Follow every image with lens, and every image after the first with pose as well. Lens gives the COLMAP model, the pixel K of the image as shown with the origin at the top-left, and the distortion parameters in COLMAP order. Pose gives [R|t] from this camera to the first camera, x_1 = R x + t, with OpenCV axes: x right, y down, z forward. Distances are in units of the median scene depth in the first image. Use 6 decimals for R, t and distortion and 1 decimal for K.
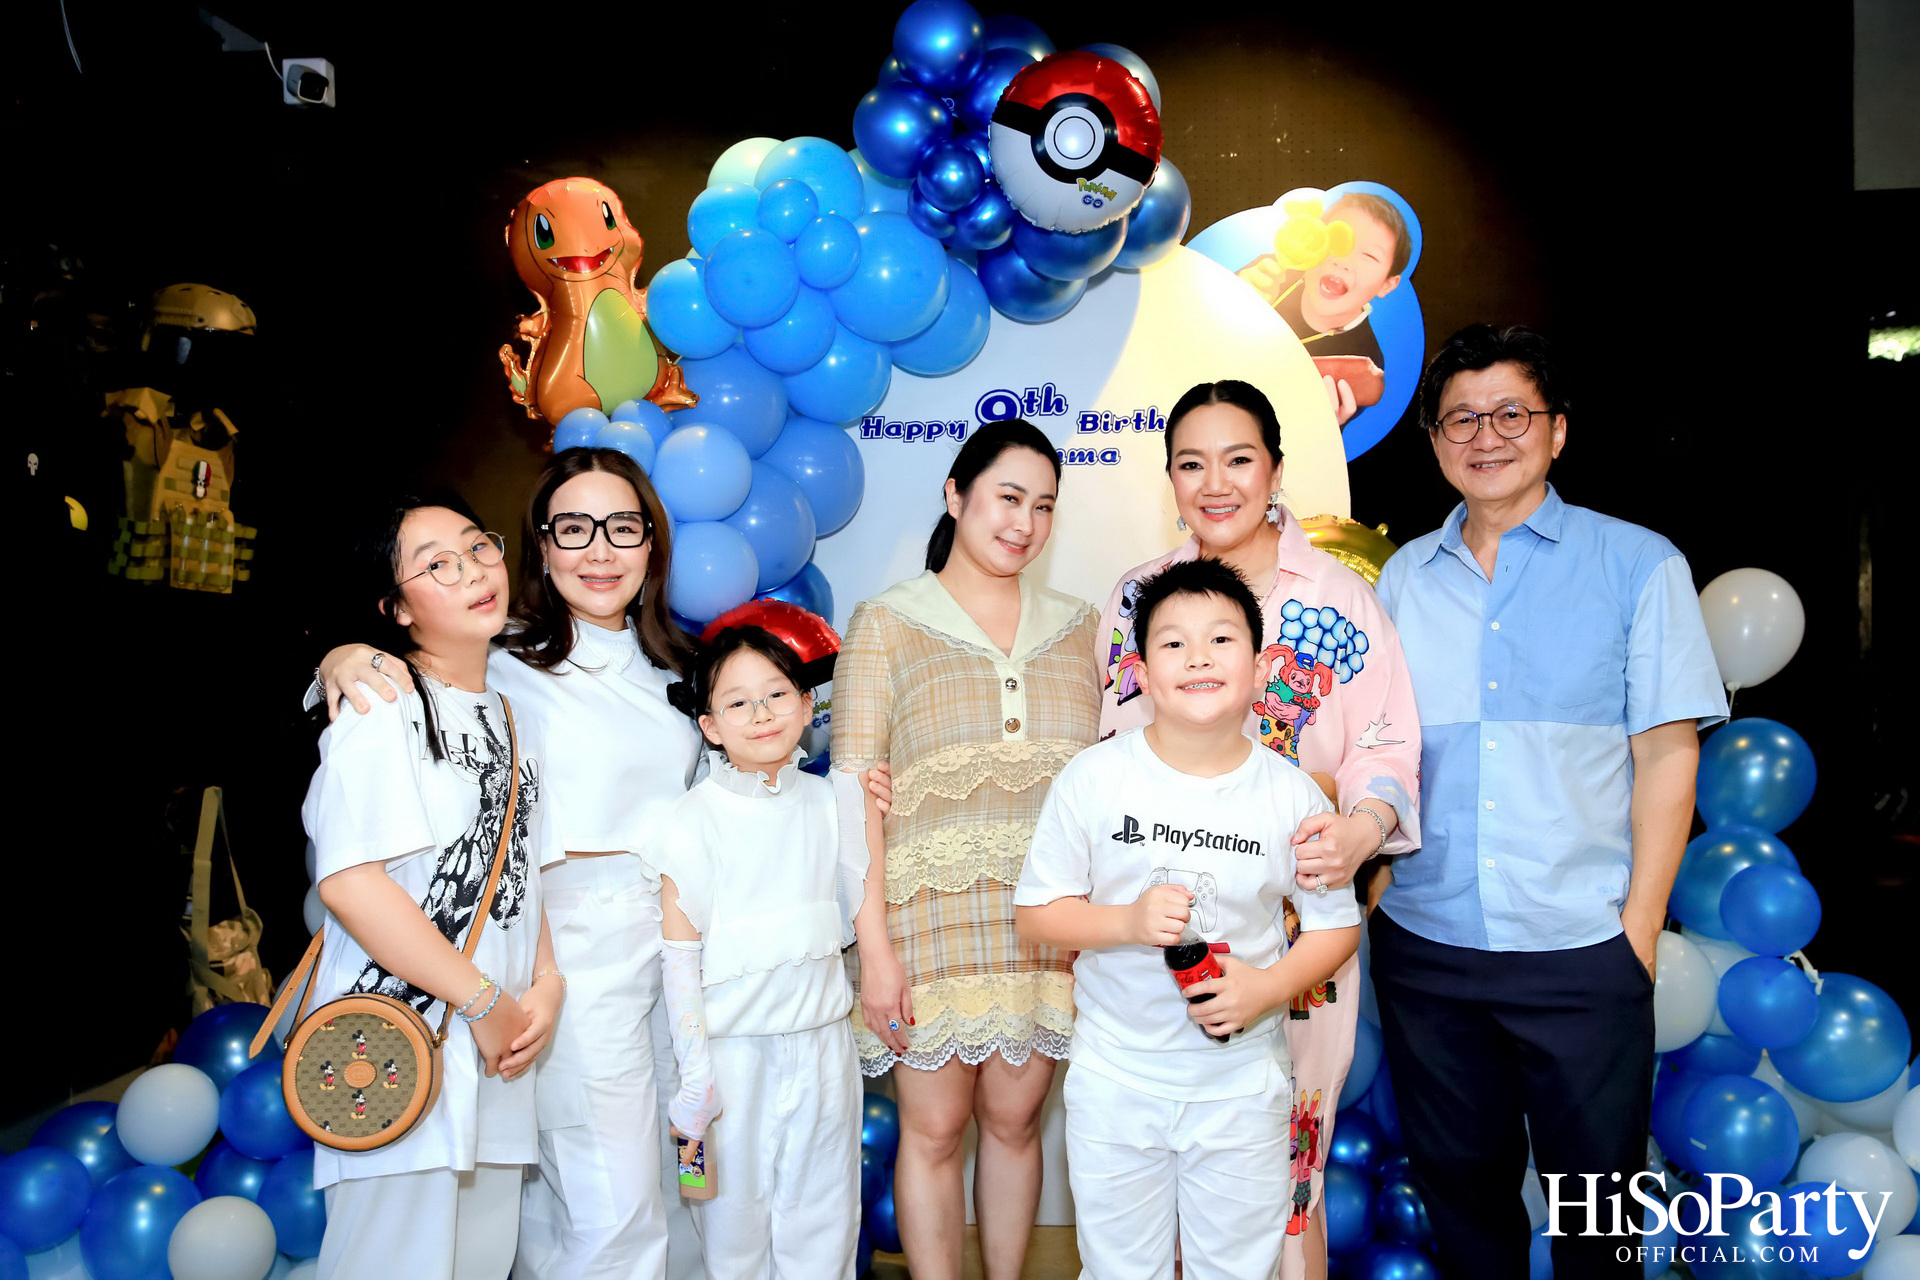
lens RADIAL K [[1639.7, 0, 952.0], [0, 1639.7, 645.8], [0, 0, 1]] dist [-0.059440, 0.077909]
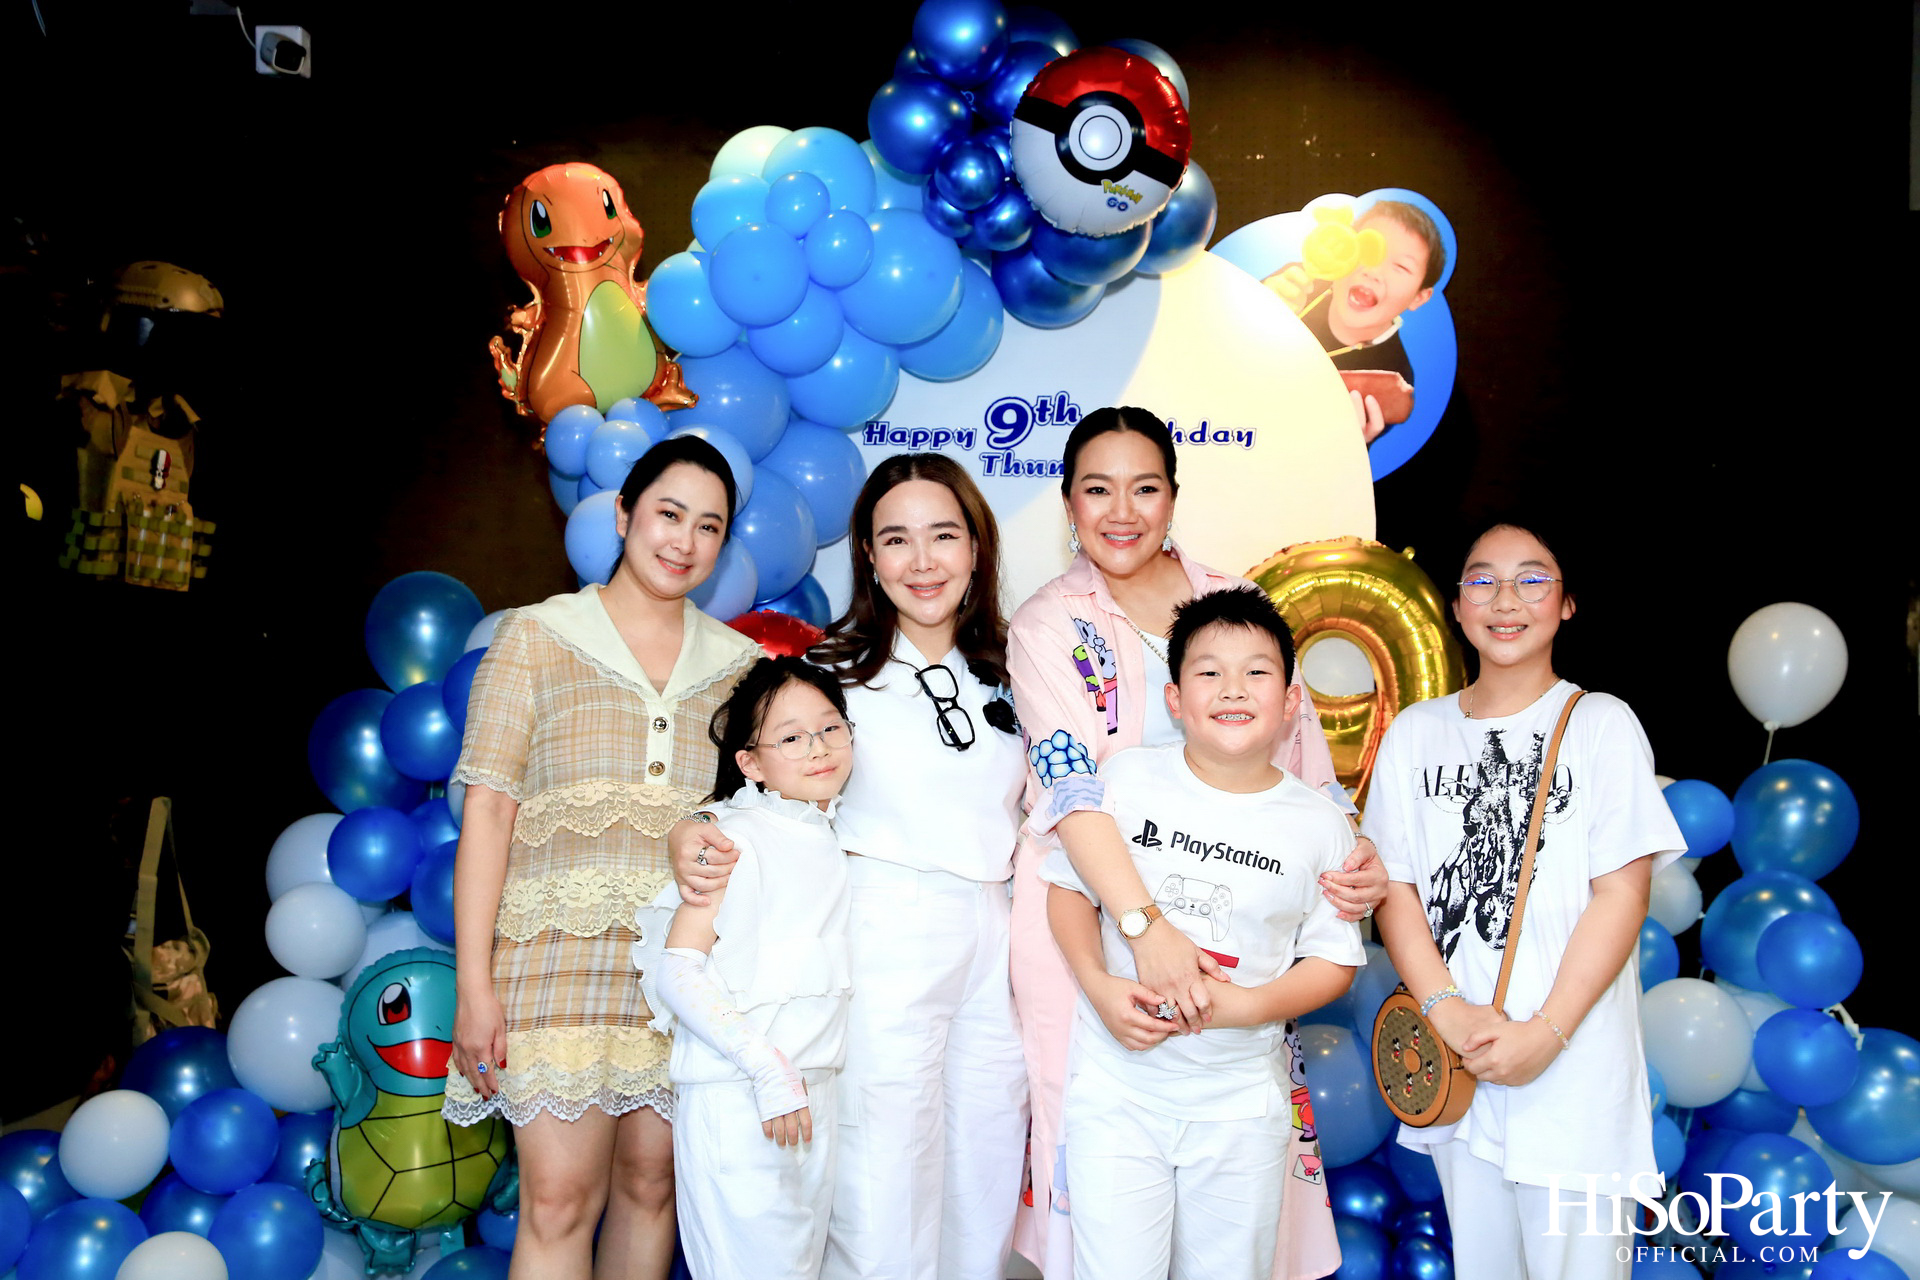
lens RADIAL K [[1772.7, 0, 954.9], [0, 1772.7, 641.7], [0, 0, 1]] dist [-0.042999, 0.083751]
pose [[0.999597, 0.023238, 0.016307, -0.017569], [-0.022987, 0.999616, -0.015449, 0.002602], [-0.016659, 0.015068, 0.999748, -0.028599]]
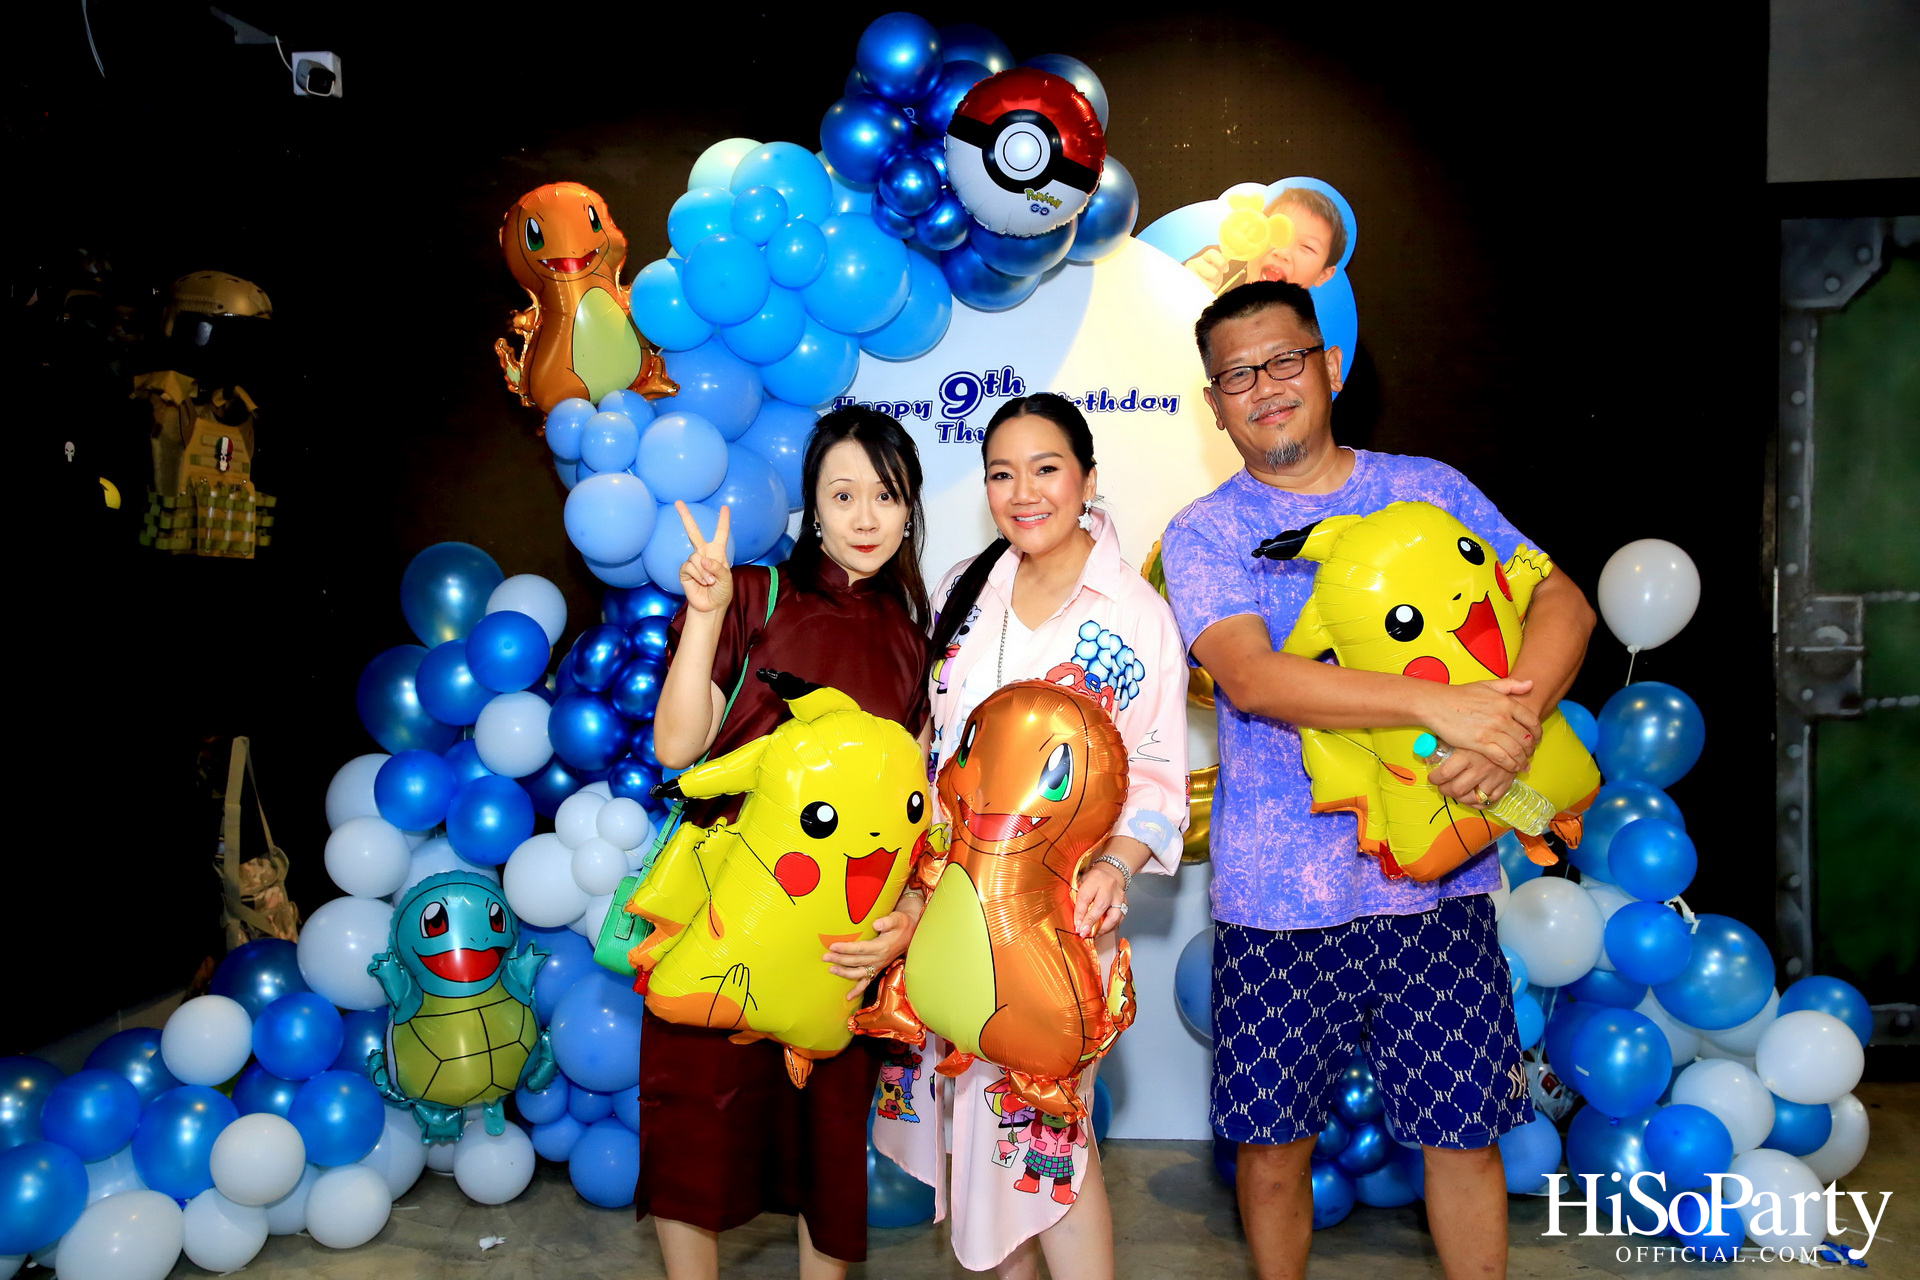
lens RADIAL K [[1601.1, 0, 956.5], [0, 1601.1, 640.5], [0, 0, 1]] dist [-0.074674, 0.094914]
pose [[0.999996, 0.001446, -0.002295, 0.029154], [-0.001325, 0.998656, 0.051806, -0.036026], [0.002366, -0.051802, 0.998655, -0.058905]]
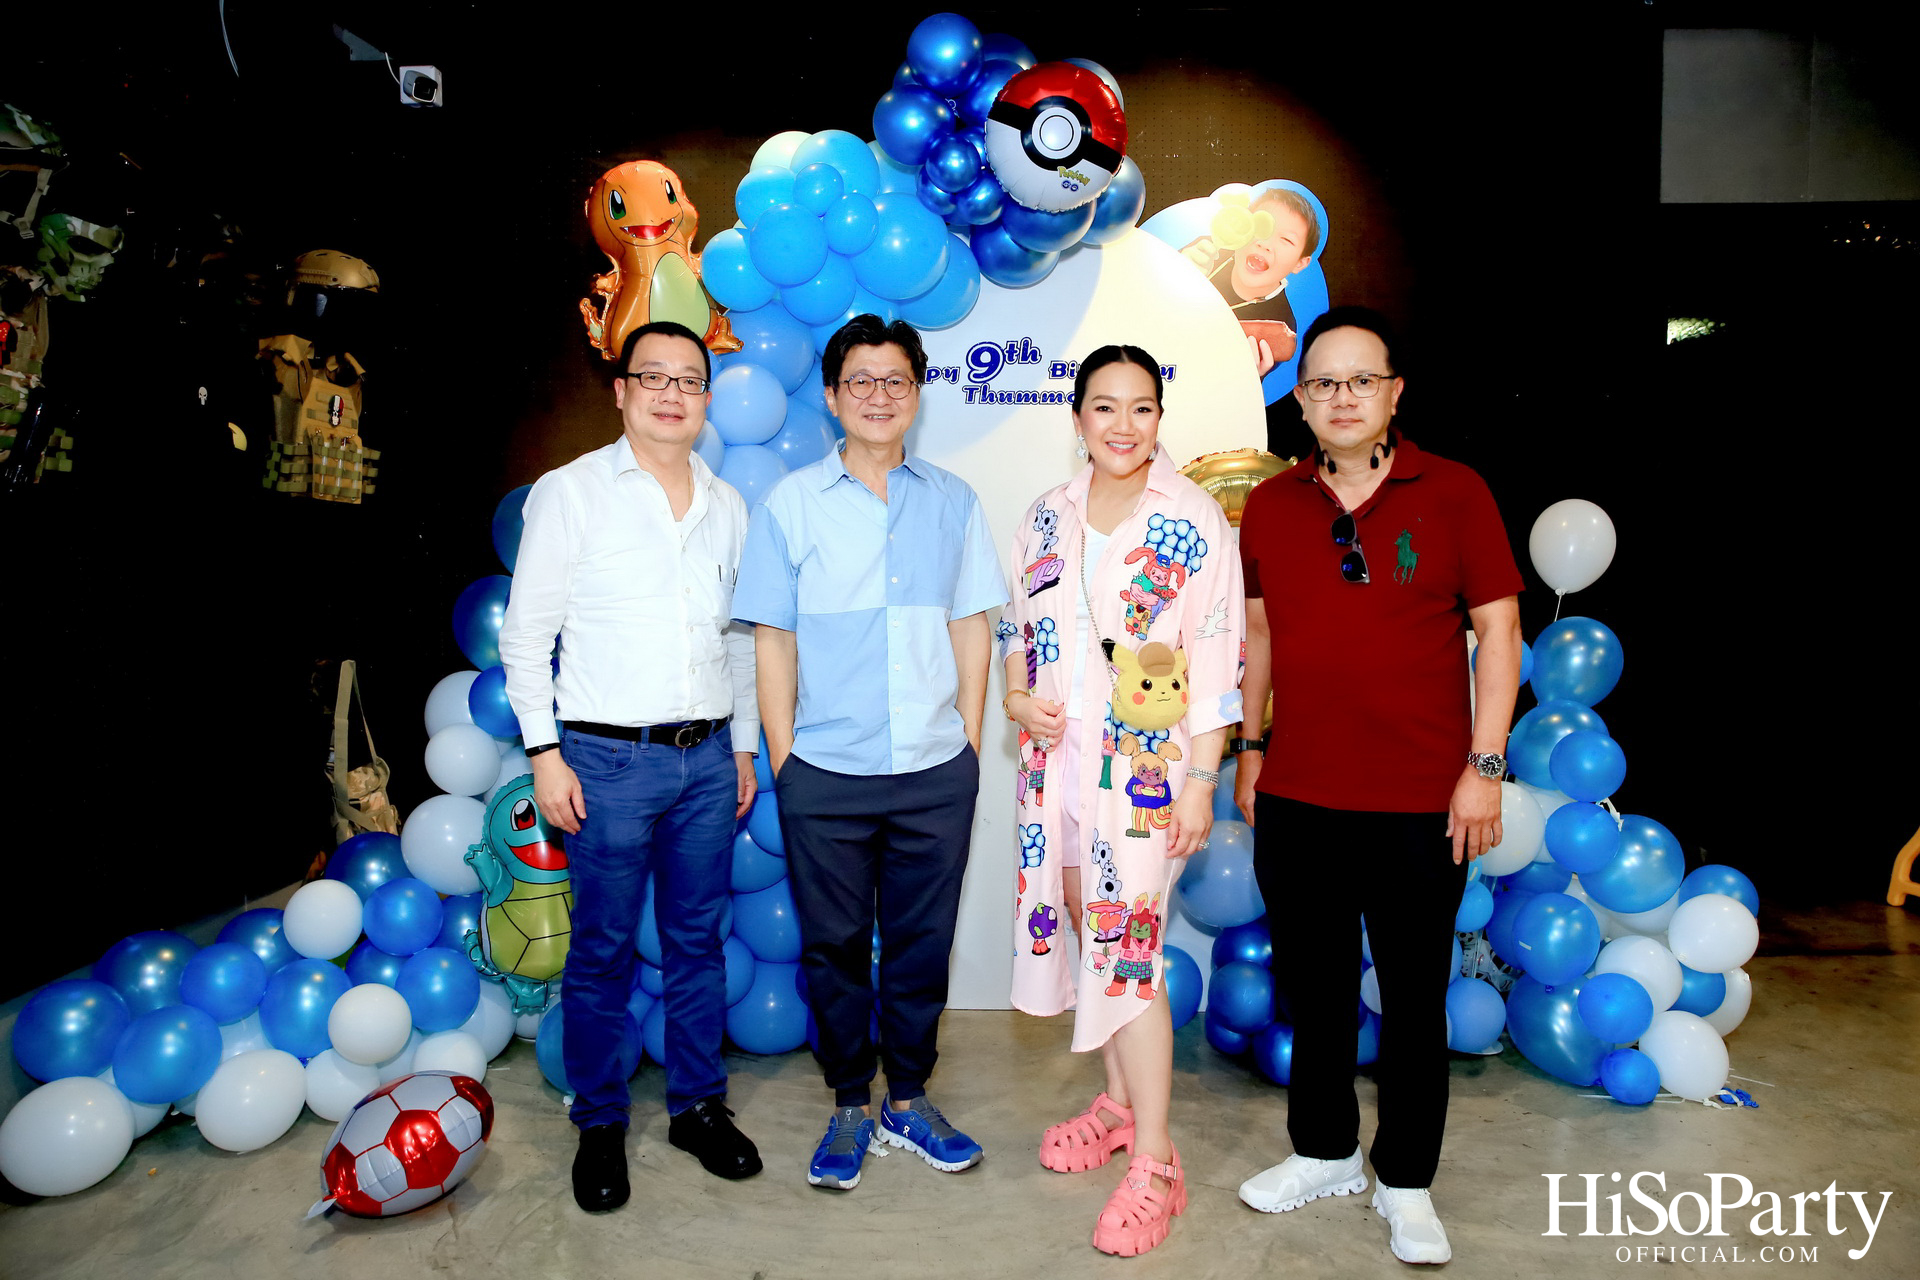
lens RADIAL K [[1289.7, 0, 953.0], [0, 1289.7, 646.3], [0, 0, 1]] dist [-0.125112, 0.088056]
pose [[0.999534, 0.009304, 0.029082, -0.022386], [-0.011261, 0.997630, 0.067876, 0.006266], [-0.028382, -0.068172, 0.997270, 0.029549]]
